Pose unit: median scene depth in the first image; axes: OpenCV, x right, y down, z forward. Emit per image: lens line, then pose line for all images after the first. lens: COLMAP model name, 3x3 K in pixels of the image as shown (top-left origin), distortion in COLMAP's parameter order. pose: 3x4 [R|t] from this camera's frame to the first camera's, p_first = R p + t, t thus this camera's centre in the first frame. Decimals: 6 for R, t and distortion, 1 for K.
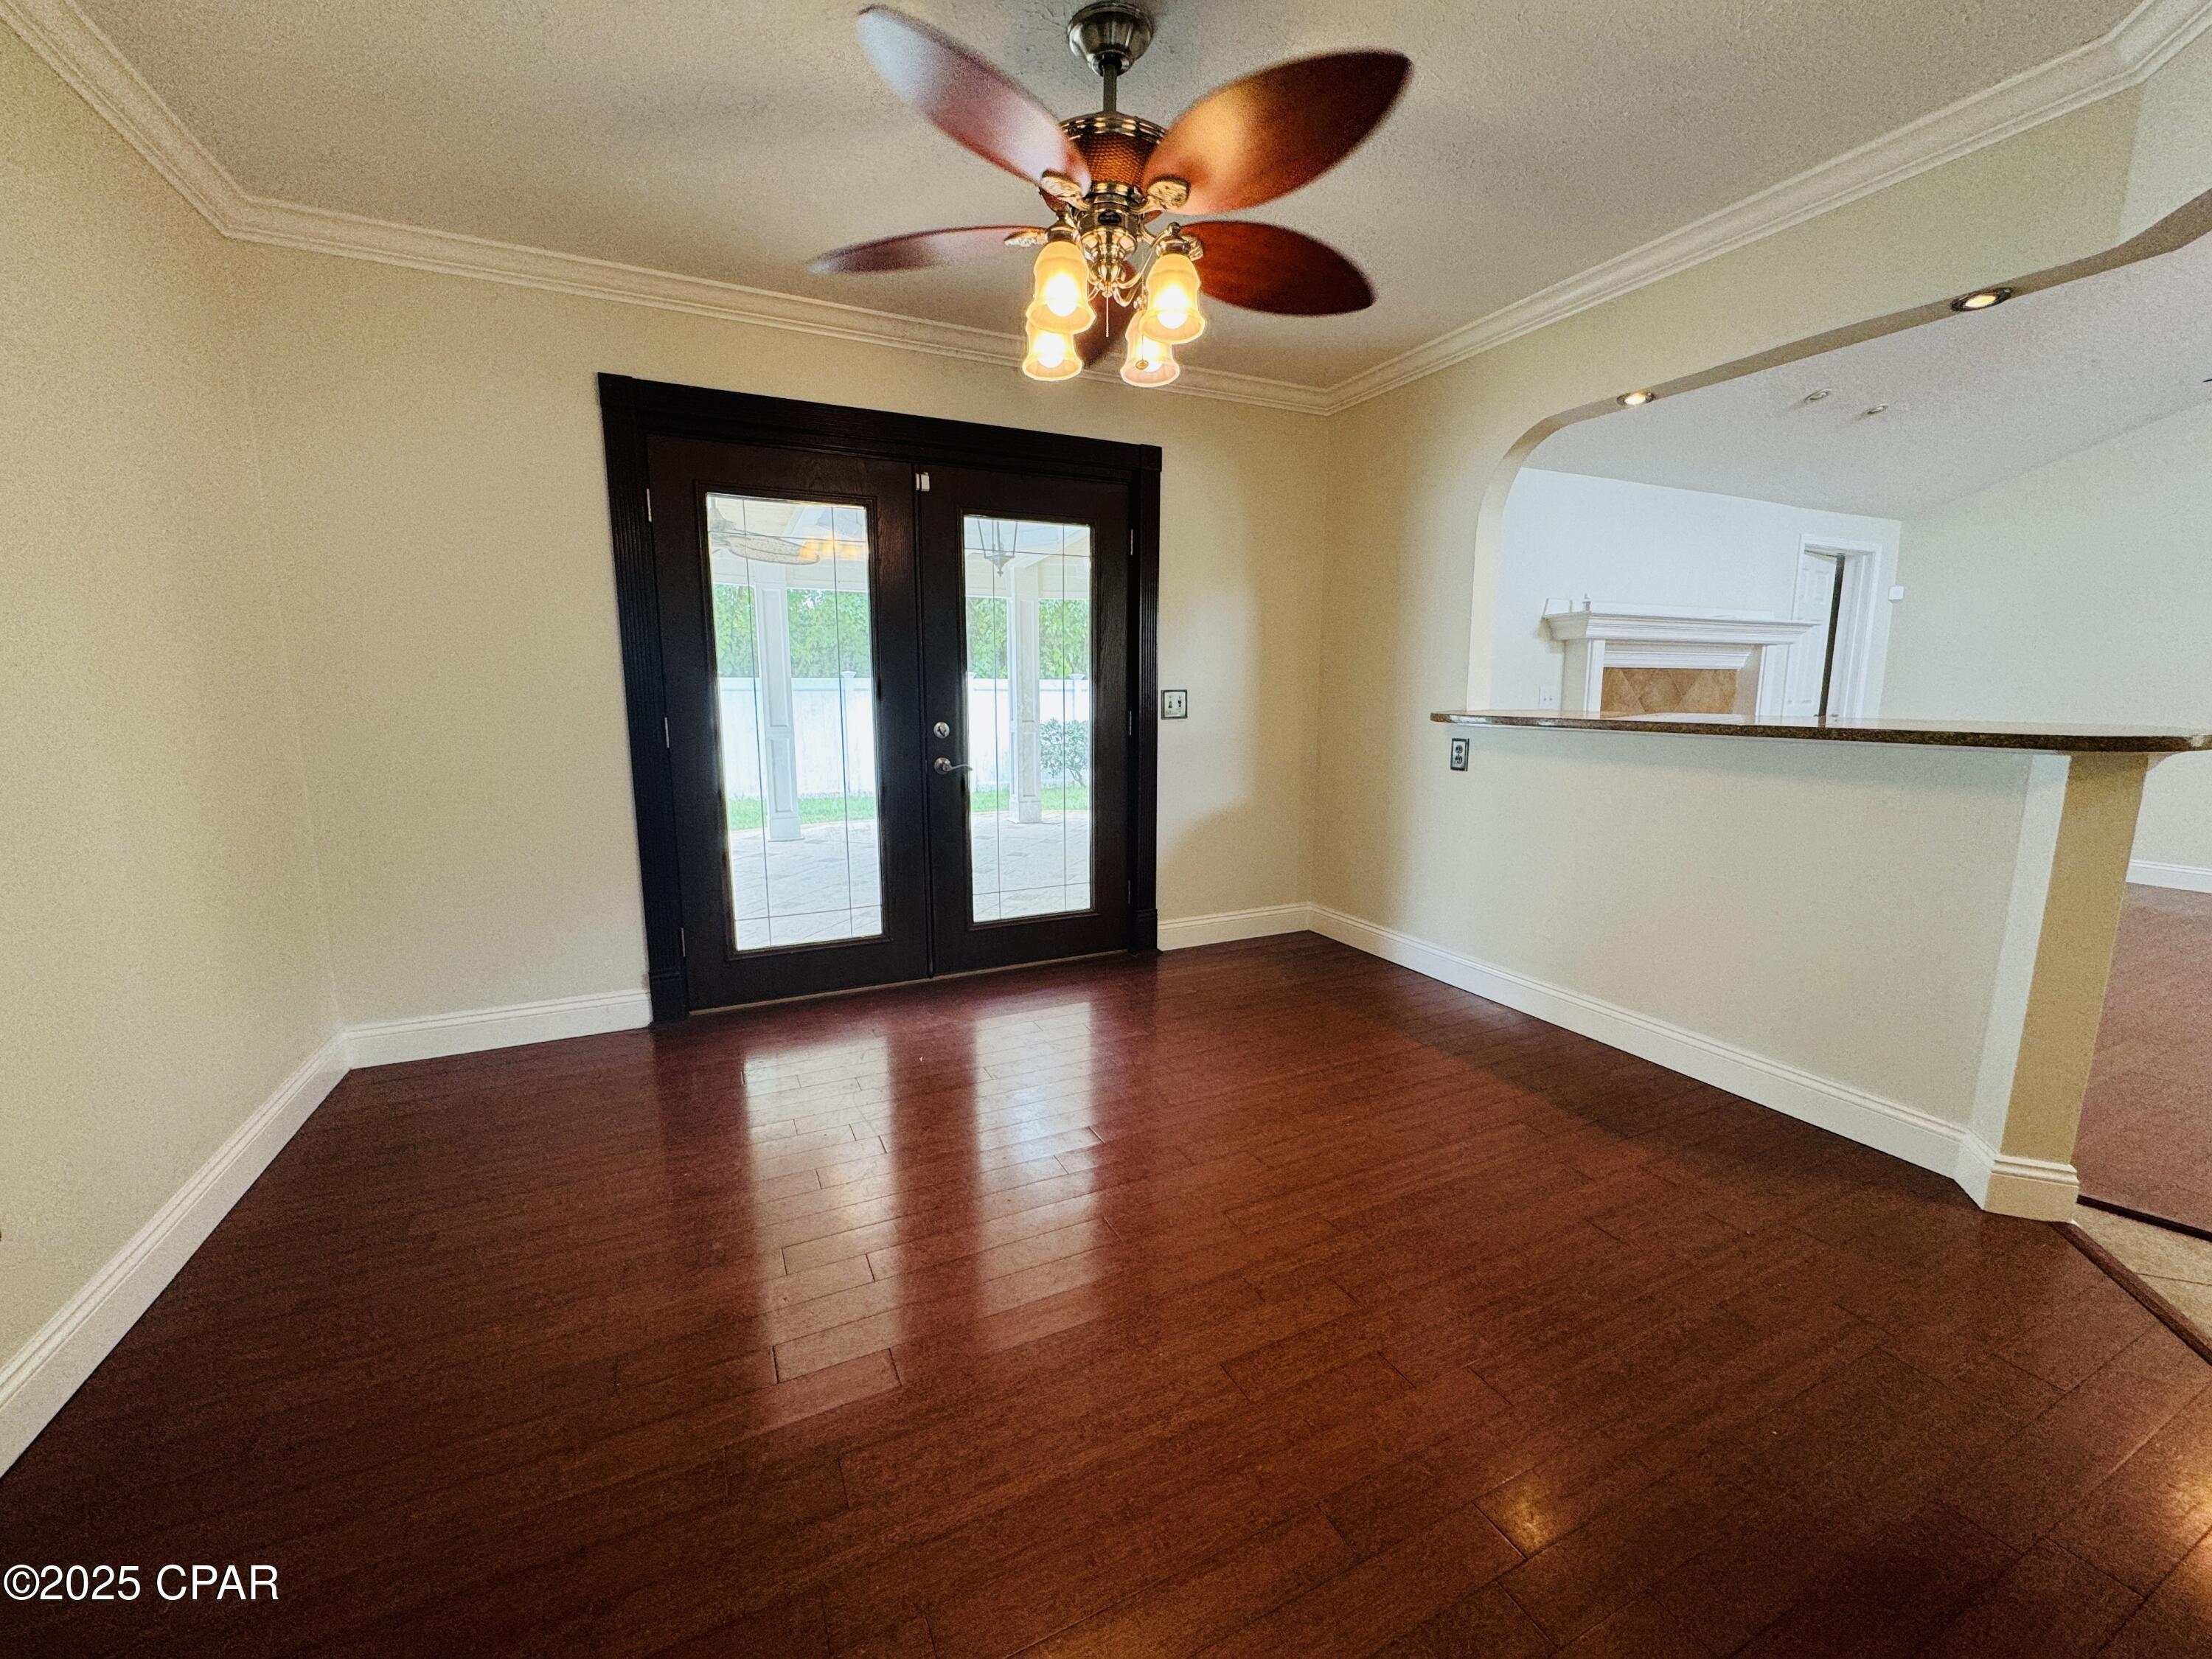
lens RADIAL K [[879.3, 0, 1114.6], [0, 879.3, 831.7], [0, 0, 1]] dist [0.008949, -0.000557]
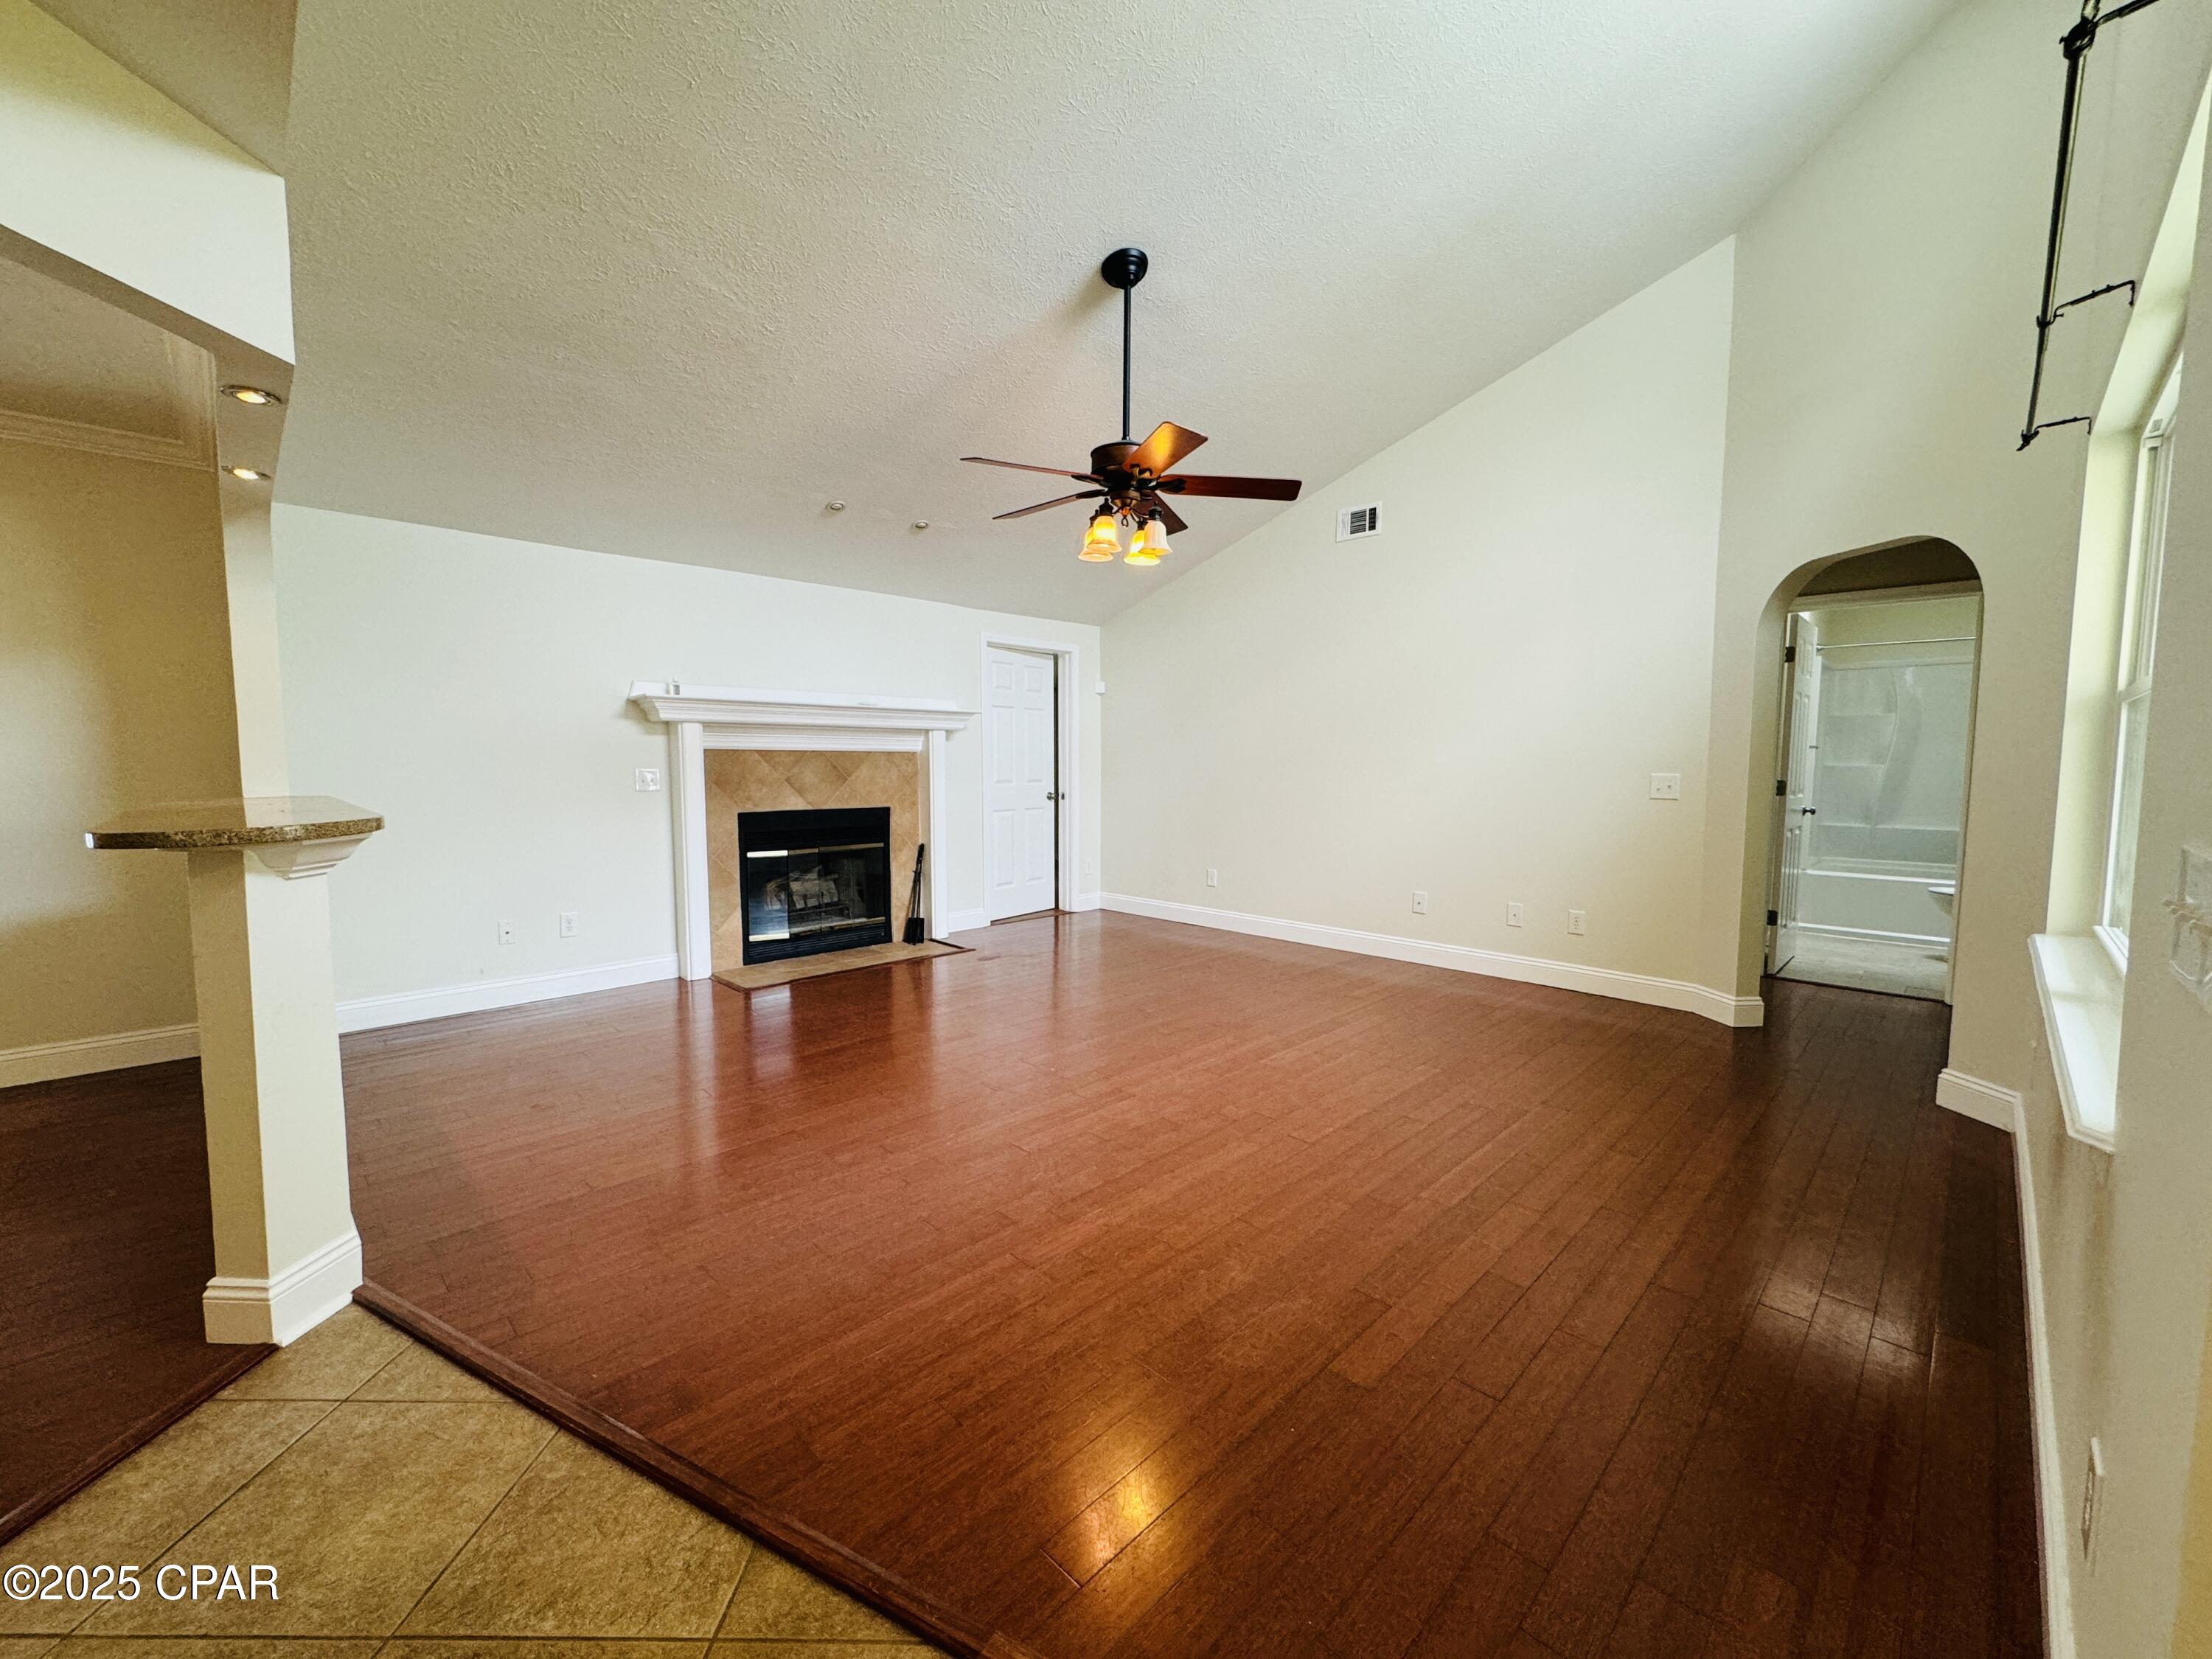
lens RADIAL K [[879.3, 0, 1093.2], [0, 879.3, 827.2], [0, 0, 1]] dist [0.008949, -0.000557]
pose [[0.957254, -0.023850, 0.288265, 0.612787], [0.052775, 0.994267, -0.092990, 0.018804], [-0.284394, 0.104228, 0.953025, -0.076144]]
